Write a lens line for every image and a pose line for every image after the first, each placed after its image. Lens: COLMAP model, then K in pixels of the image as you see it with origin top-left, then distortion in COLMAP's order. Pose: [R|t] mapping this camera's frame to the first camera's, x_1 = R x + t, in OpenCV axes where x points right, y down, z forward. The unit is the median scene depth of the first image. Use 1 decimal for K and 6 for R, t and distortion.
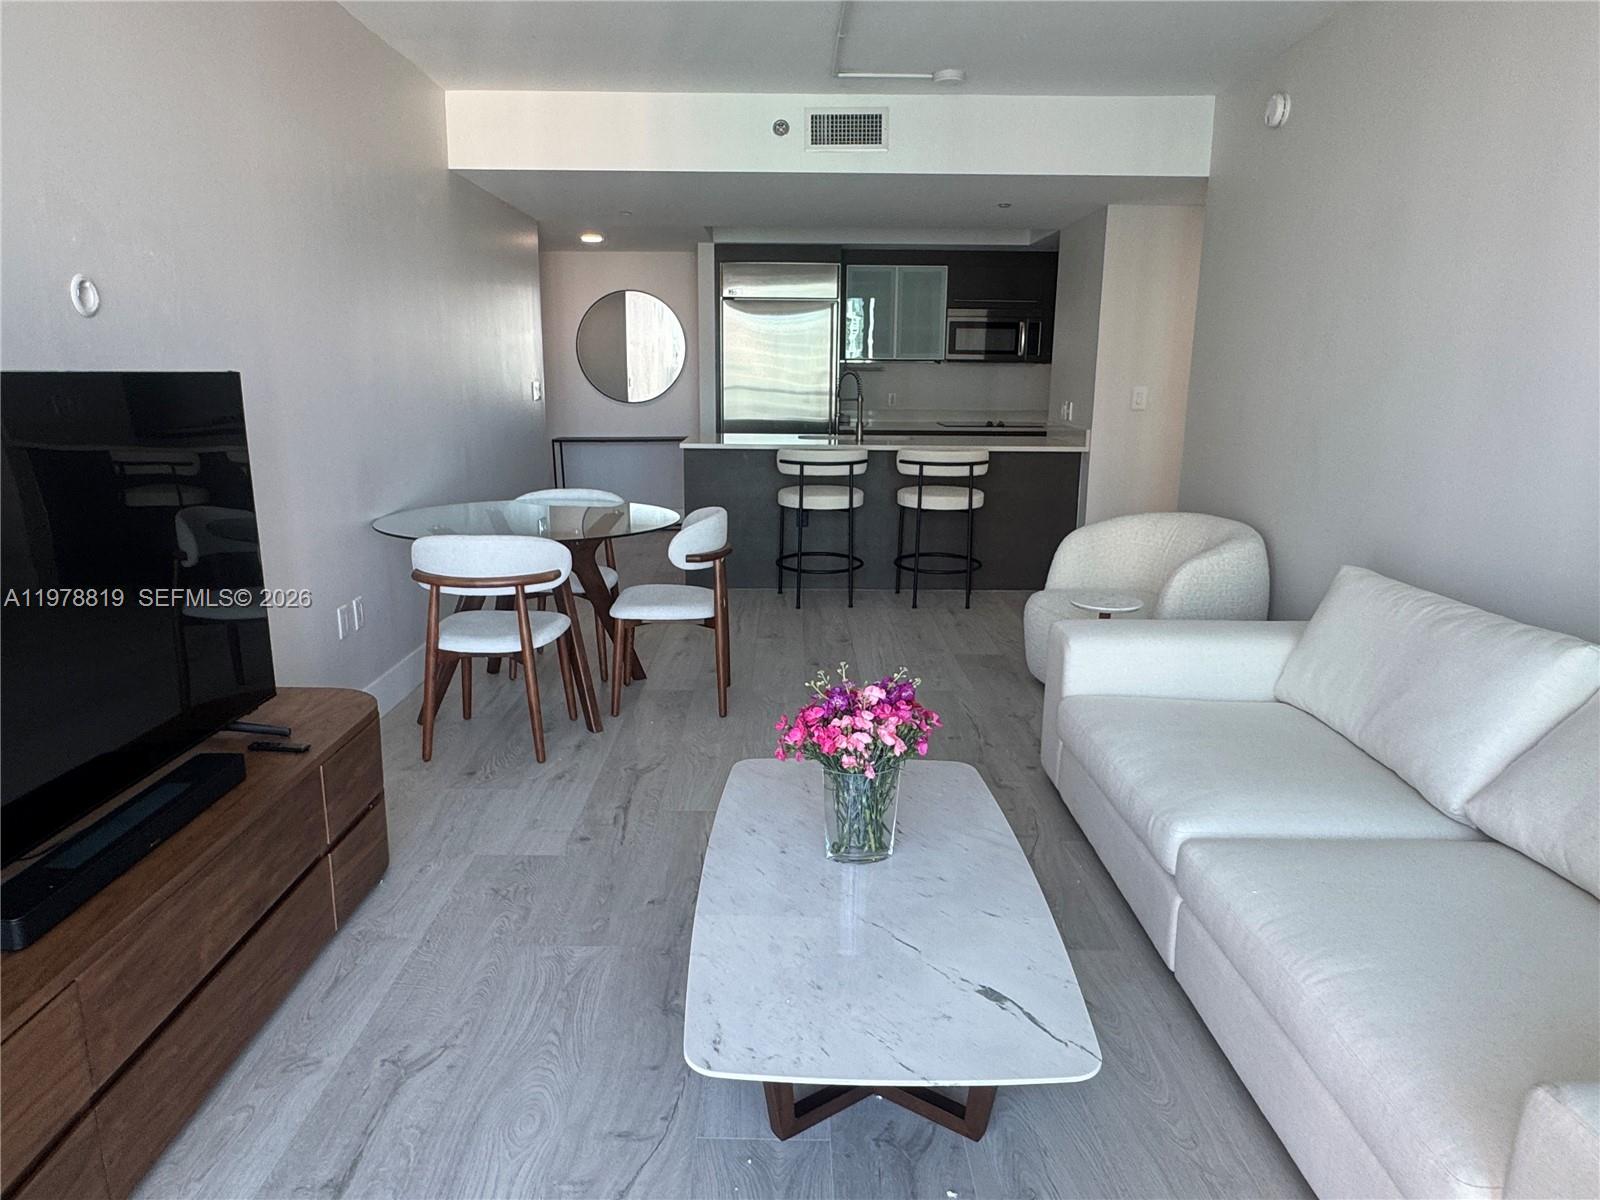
lens RADIAL K [[1015.6, 0, 800.0], [0, 1015.6, 600.0], [0, 0, 1]] dist [-0.002668, -0.002034]
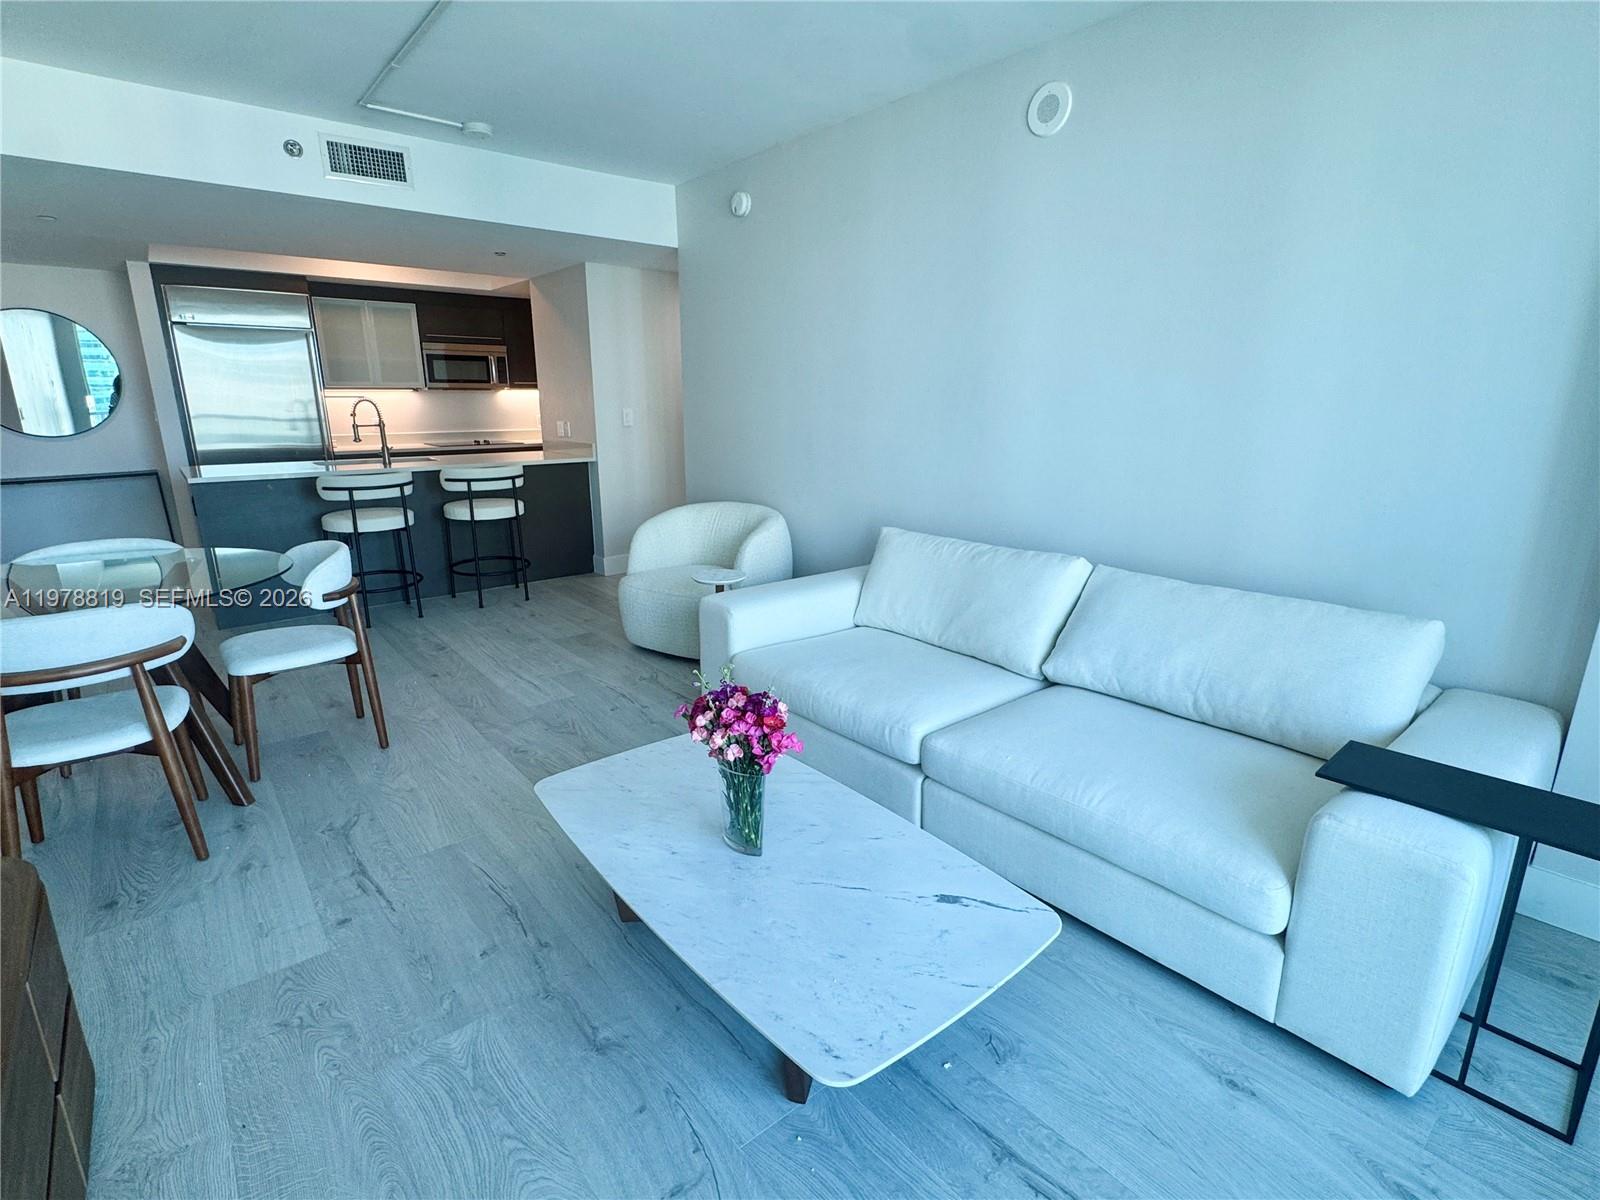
lens RADIAL K [[764.9, 0, 800.0], [0, 764.9, 600.0], [0, 0, 1]] dist [-0.001575, -0.000137]
pose [[0.774402, -0.170020, 0.609422, -0.193771], [0.146753, 0.985217, 0.088380, -0.035113], [-0.615439, 0.020993, 0.787905, 0.151730]]
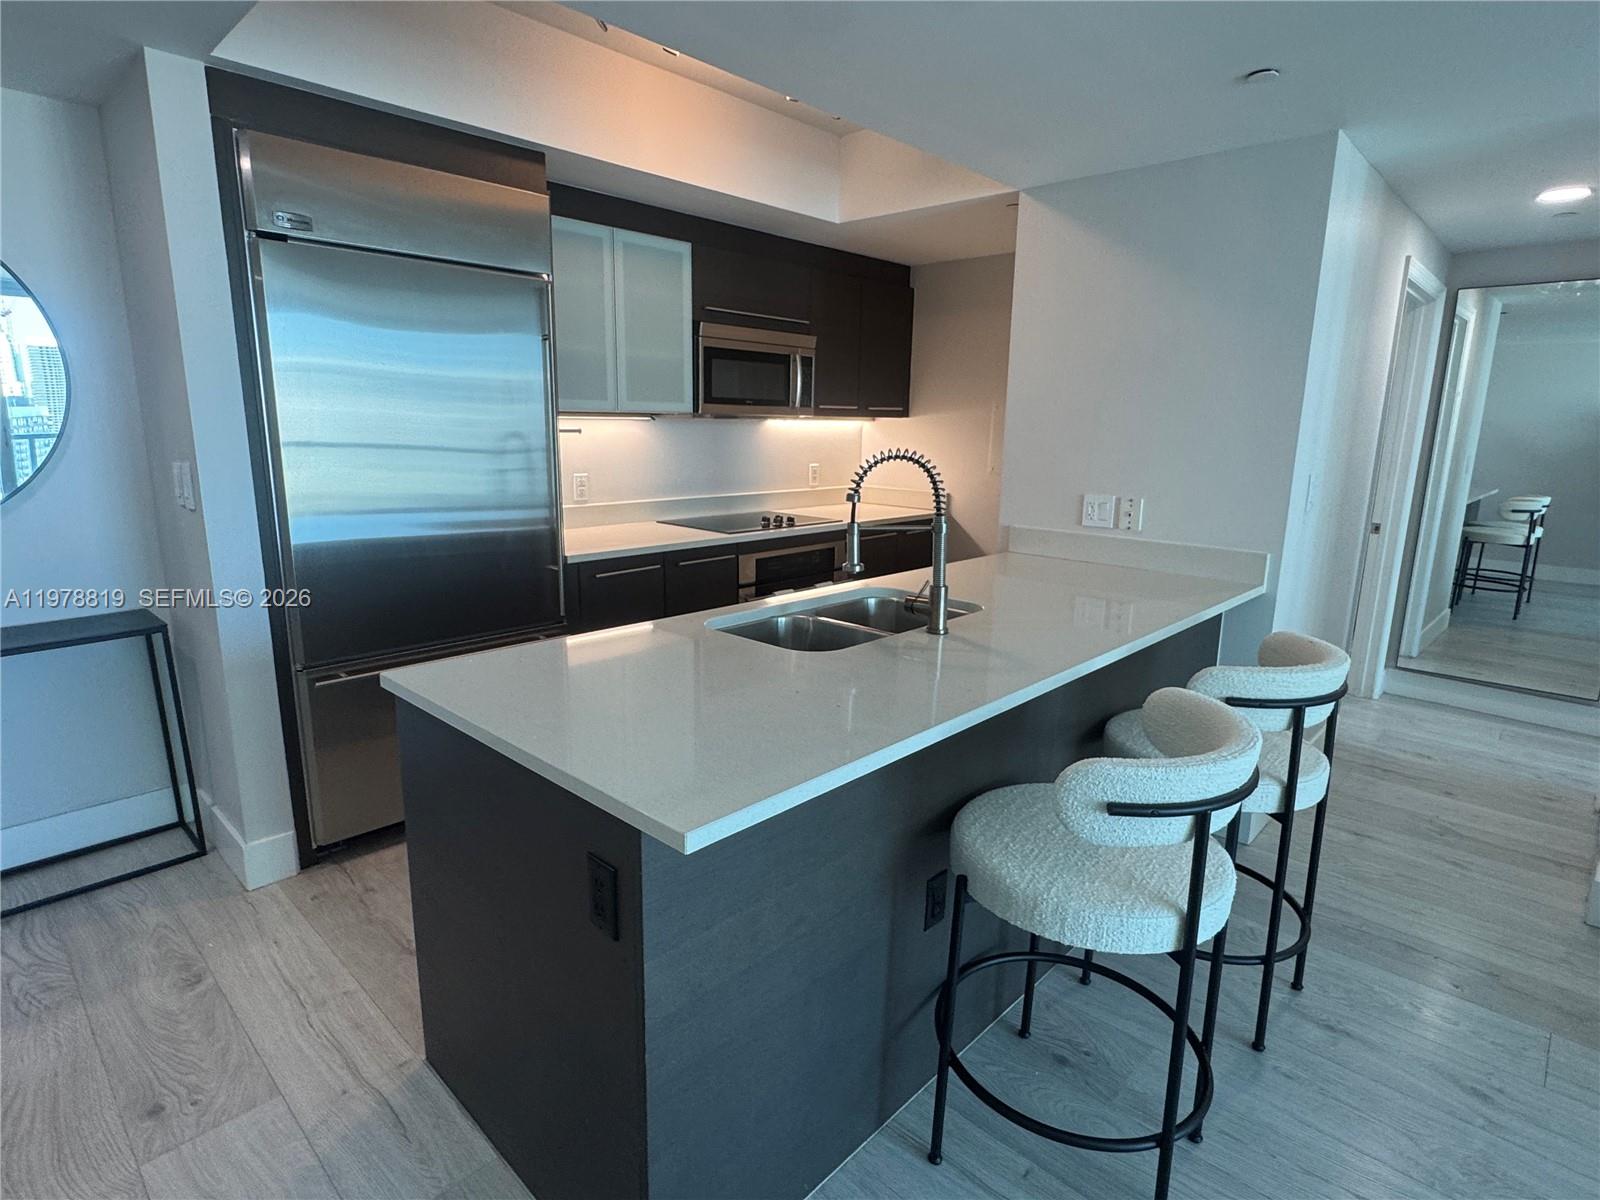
lens RADIAL K [[835.7, 0, 800.0], [0, 835.7, 600.0], [0, 0, 1]] dist [0.000791, 0.000257]
pose [[0.692373, -0.150291, 0.705714, -0.324876], [0.150169, 0.986664, 0.062793, -0.318254], [-0.705740, 0.062500, 0.705709, 1.308597]]
